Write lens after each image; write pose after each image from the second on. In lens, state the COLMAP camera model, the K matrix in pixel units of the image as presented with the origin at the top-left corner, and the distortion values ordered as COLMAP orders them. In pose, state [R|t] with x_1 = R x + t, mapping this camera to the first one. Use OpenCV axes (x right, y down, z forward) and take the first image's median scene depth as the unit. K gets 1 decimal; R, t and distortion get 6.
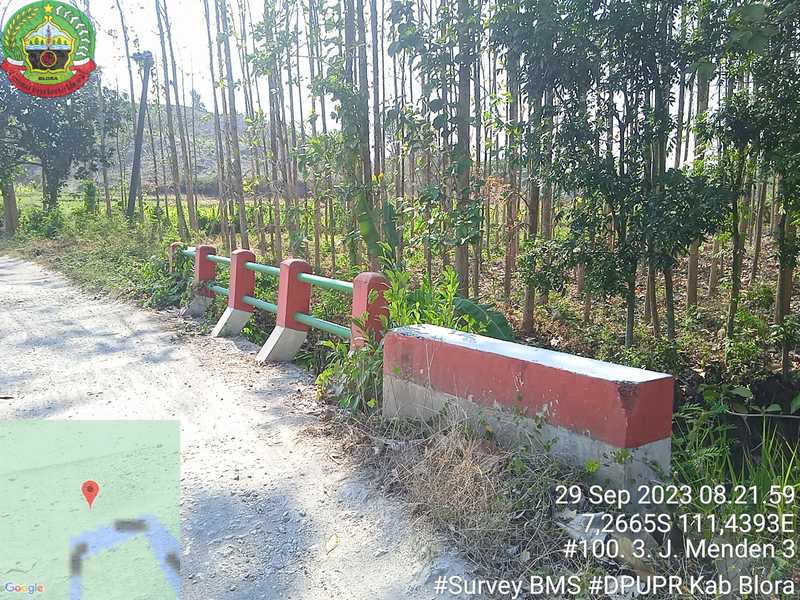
lens RADIAL K [[656.4, 0, 402.4], [0, 656.4, 307.1], [0, 0, 1]] dist [0.045200, -0.037994]
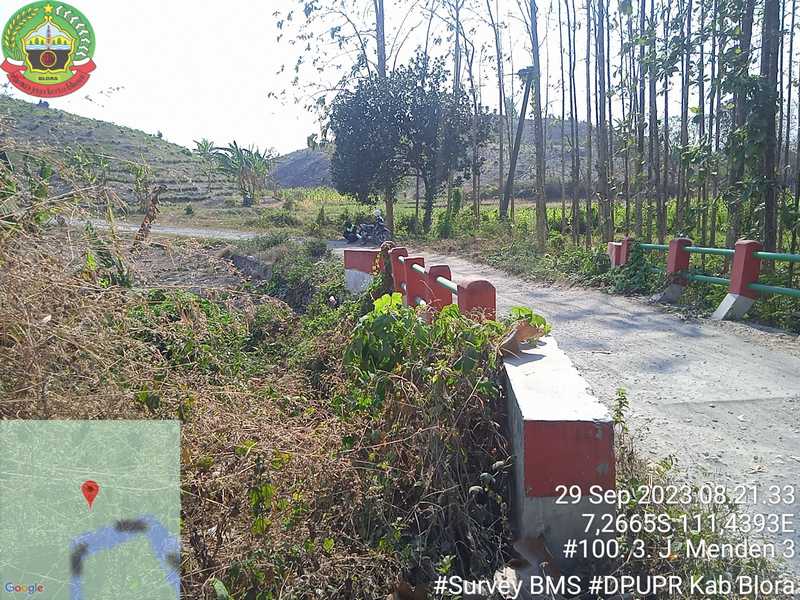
lens RADIAL K [[656.4, 0, 400.5], [0, 656.4, 304.6], [0, 0, 1]] dist [0.045200, -0.037994]
pose [[0.901192, 0.041862, -0.431394, -0.103875], [-0.044960, 0.998984, 0.003016, 0.014446], [0.431082, 0.016677, 0.902158, -0.080198]]
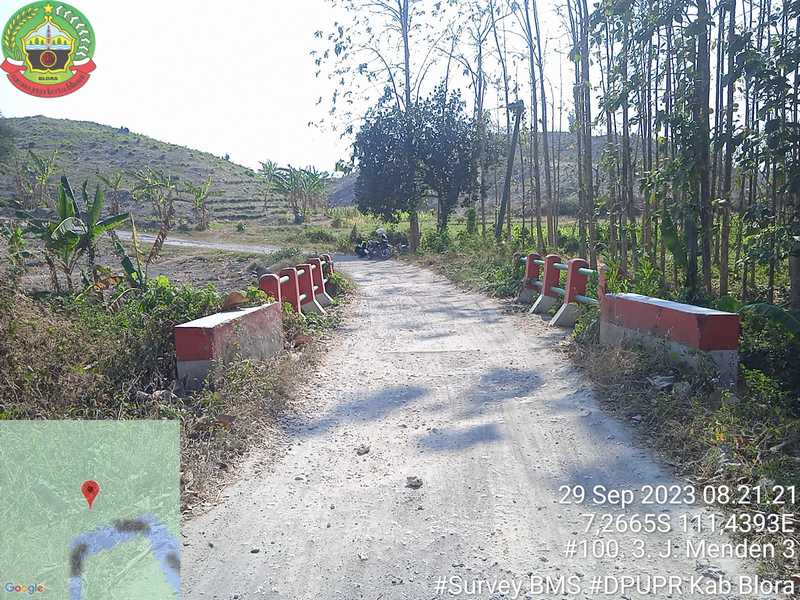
lens RADIAL K [[656.4, 0, 401.0], [0, 656.4, 294.7], [0, 0, 1]] dist [0.045200, -0.037994]
pose [[0.853599, 0.035458, -0.519723, 0.083726], [-0.060548, 0.997672, -0.031379, 0.024266], [0.517401, 0.058253, 0.853758, -0.147969]]
